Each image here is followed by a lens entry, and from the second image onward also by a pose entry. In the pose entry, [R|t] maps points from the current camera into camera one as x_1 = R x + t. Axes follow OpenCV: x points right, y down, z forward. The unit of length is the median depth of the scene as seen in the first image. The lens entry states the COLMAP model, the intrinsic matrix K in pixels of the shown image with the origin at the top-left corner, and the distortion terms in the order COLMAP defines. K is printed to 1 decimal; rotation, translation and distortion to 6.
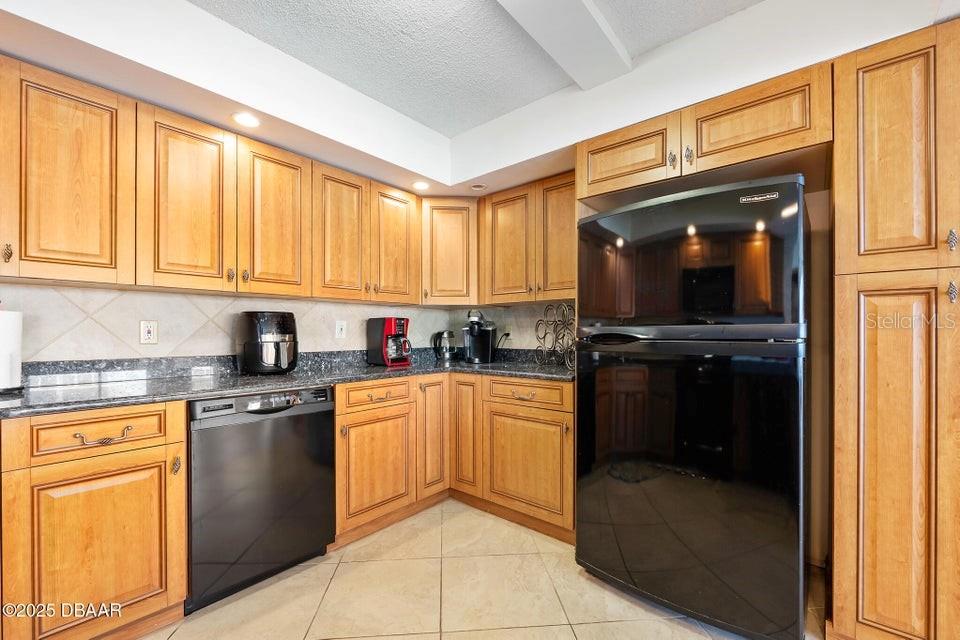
lens RADIAL K [[403.8, 0, 472.4], [0, 403.8, 329.8], [0, 0, 1]] dist [-0.000332, -0.000051]
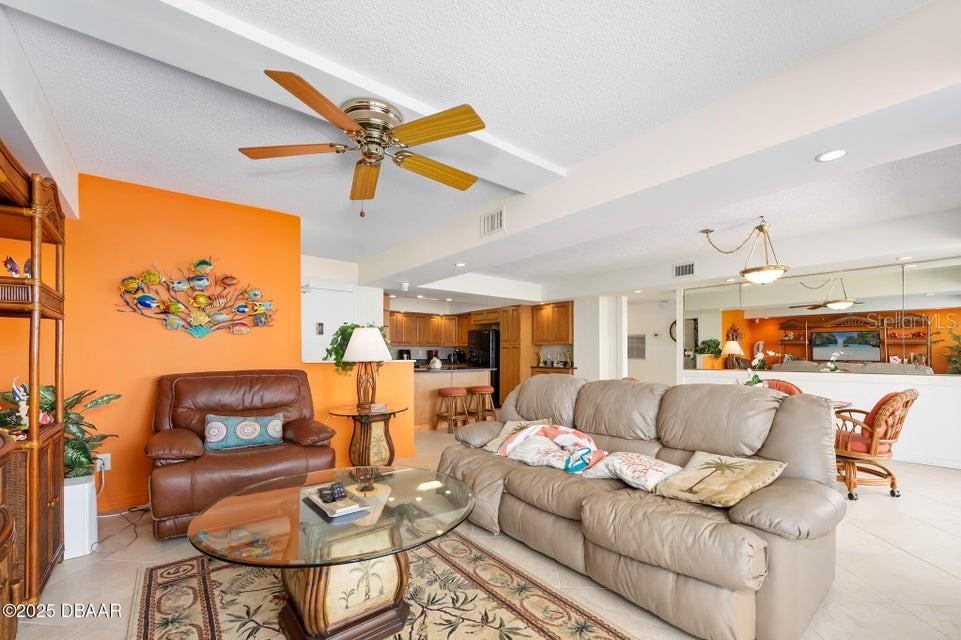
lens RADIAL K [[390.7, 0, 478.6], [0, 390.7, 336.1], [0, 0, 1]] dist [0.000177, 0.000000]
pose [[0.985038, -0.004689, -0.172276, 1.000791], [-0.002863, 0.999047, -0.043558, -0.004759], [0.172316, 0.043400, 0.984085, -2.988968]]
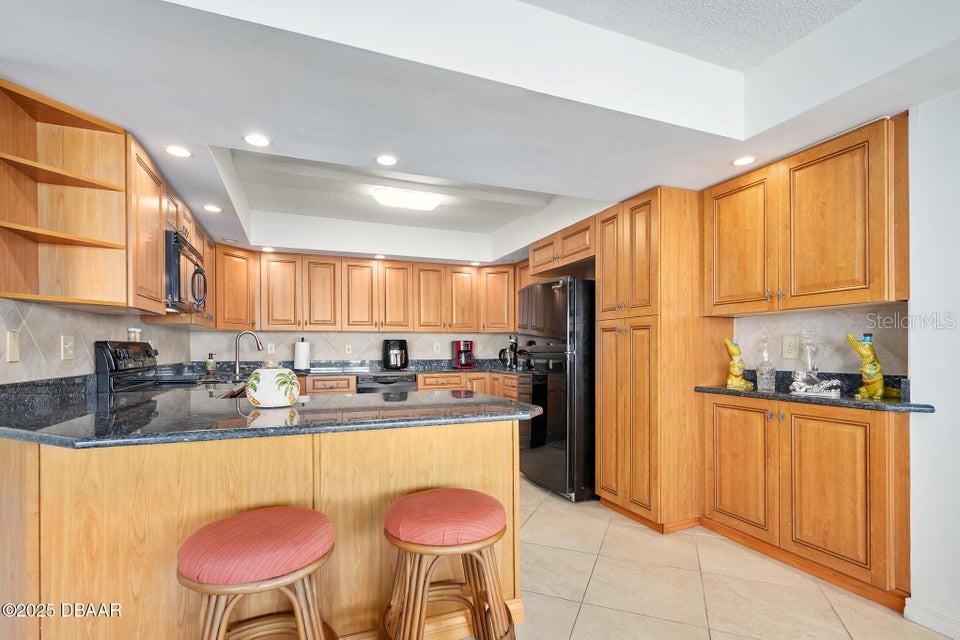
lens RADIAL K [[444.5, 0, 477.4], [0, 444.5, 352.0], [0, 0, 1]] dist [0.002836, 0.000230]
pose [[0.894367, -0.001607, -0.447331, 0.868835], [0.006921, 0.999924, 0.010246, -0.001404], [0.447281, -0.012260, 0.894310, -0.825940]]
